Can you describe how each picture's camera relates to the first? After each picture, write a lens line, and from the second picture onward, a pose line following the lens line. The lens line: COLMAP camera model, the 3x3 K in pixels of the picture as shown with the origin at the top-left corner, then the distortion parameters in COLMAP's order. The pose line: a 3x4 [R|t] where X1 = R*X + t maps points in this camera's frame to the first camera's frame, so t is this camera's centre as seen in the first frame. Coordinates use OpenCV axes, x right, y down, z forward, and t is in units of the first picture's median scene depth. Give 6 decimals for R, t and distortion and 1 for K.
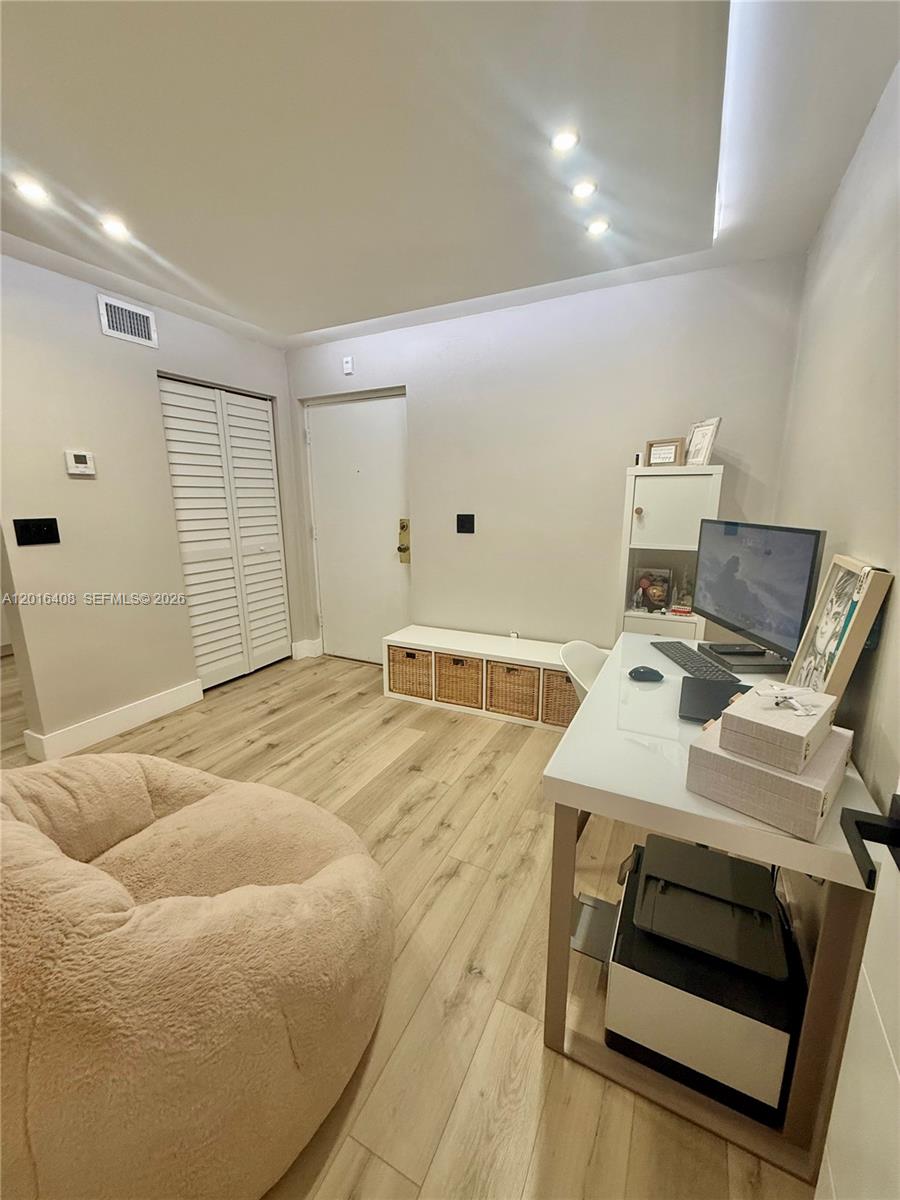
lens RADIAL K [[478.0, 0, 452.7], [0, 478.0, 597.5], [0, 0, 1]] dist [-0.001154, -0.000189]
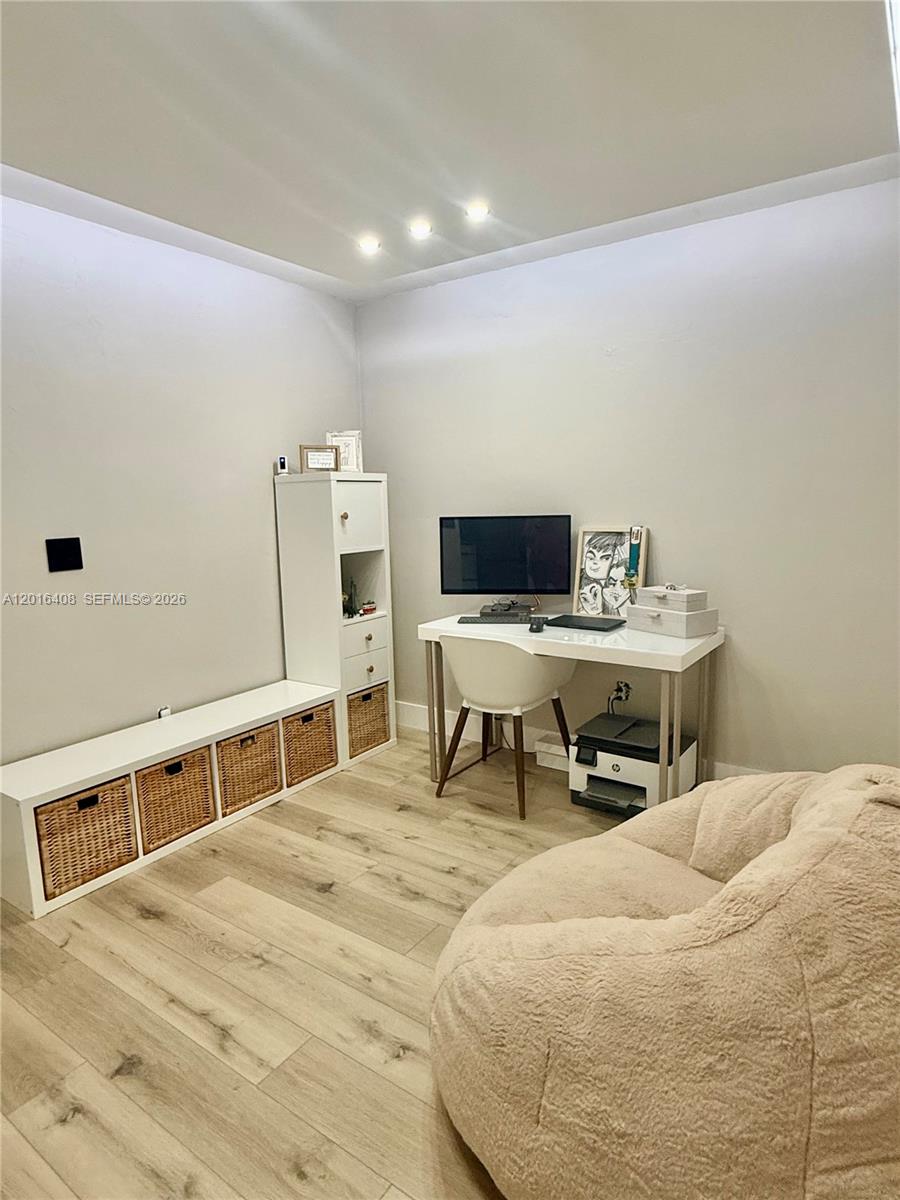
lens RADIAL K [[688.7, 0, 452.4], [0, 688.7, 598.4], [0, 0, 1]] dist [0.000591, -0.000474]
pose [[0.145623, -0.141792, 0.979127, -0.762995], [0.228259, 0.967791, 0.106202, -0.089106], [-0.962648, 0.208029, 0.173298, 0.439654]]
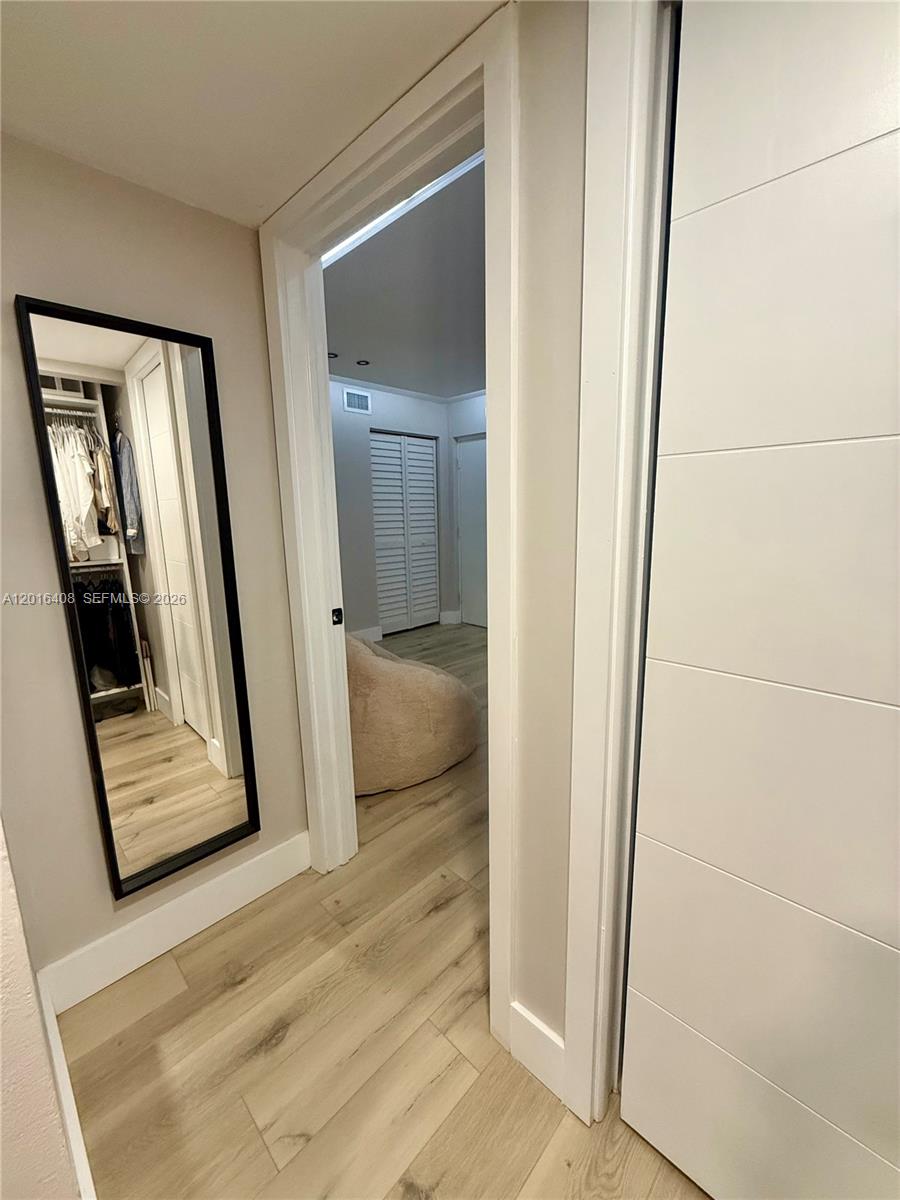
lens RADIAL K [[478.0, 0, 456.3], [0, 478.0, 599.0], [0, 0, 1]] dist [-0.001154, -0.000189]
pose [[0.955374, 0.052013, -0.290784, 0.141781], [-0.055749, 0.998434, -0.004571, 0.082140], [0.290091, 0.020578, 0.956778, -0.402156]]
